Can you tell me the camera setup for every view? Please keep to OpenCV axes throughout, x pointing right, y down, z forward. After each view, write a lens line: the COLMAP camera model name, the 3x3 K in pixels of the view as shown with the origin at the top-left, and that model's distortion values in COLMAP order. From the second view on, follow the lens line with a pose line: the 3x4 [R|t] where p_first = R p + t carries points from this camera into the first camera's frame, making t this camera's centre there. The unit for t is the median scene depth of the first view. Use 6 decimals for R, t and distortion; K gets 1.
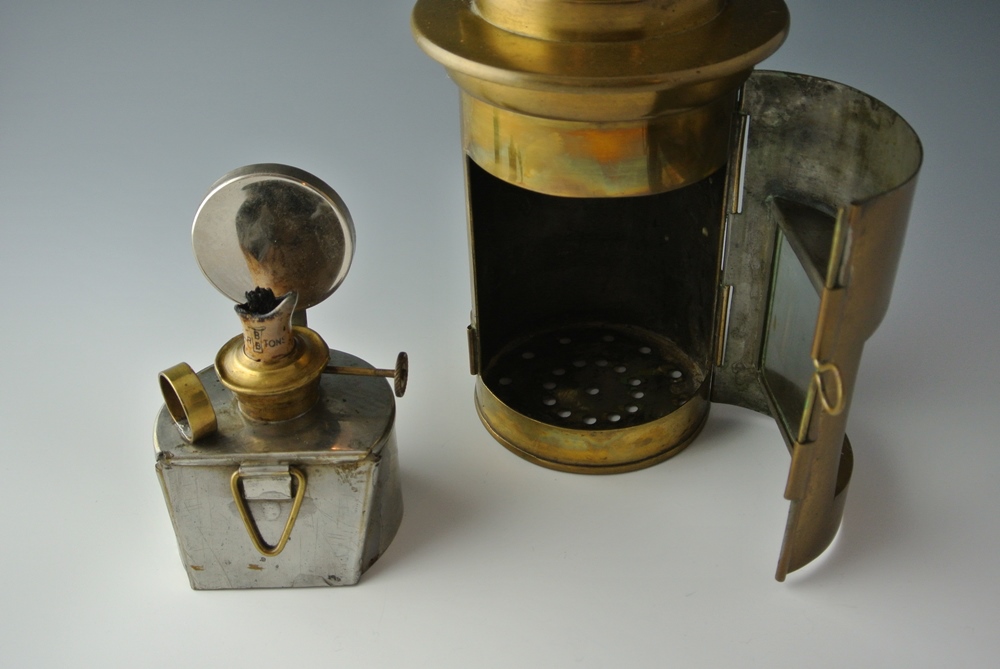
lens RADIAL K [[1083.6, 0, 500.0], [0, 1083.6, 334.5], [0, 0, 1]] dist [-0.025749, 0.005932]
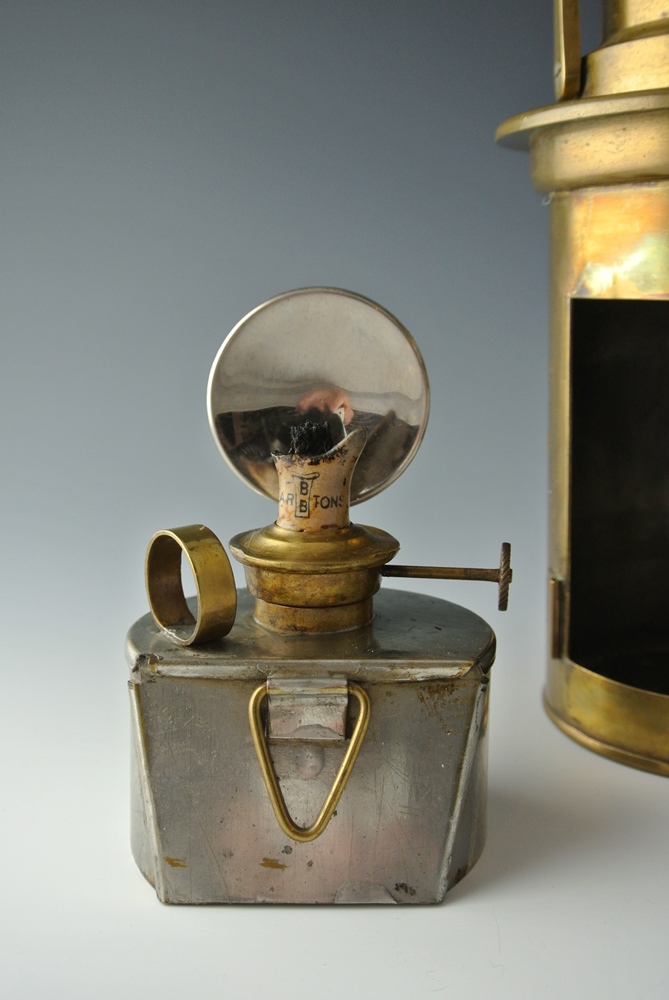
lens RADIAL K [[1083.6, 0, 334.5], [0, 1083.6, 500.0], [0, 0, 1]] dist [-0.025749, 0.005932]
pose [[0.999373, 0.031837, -0.015512, -0.194023], [-0.035379, 0.917161, -0.396944, 0.272309], [0.001589, 0.397243, 0.917712, 0.383088]]
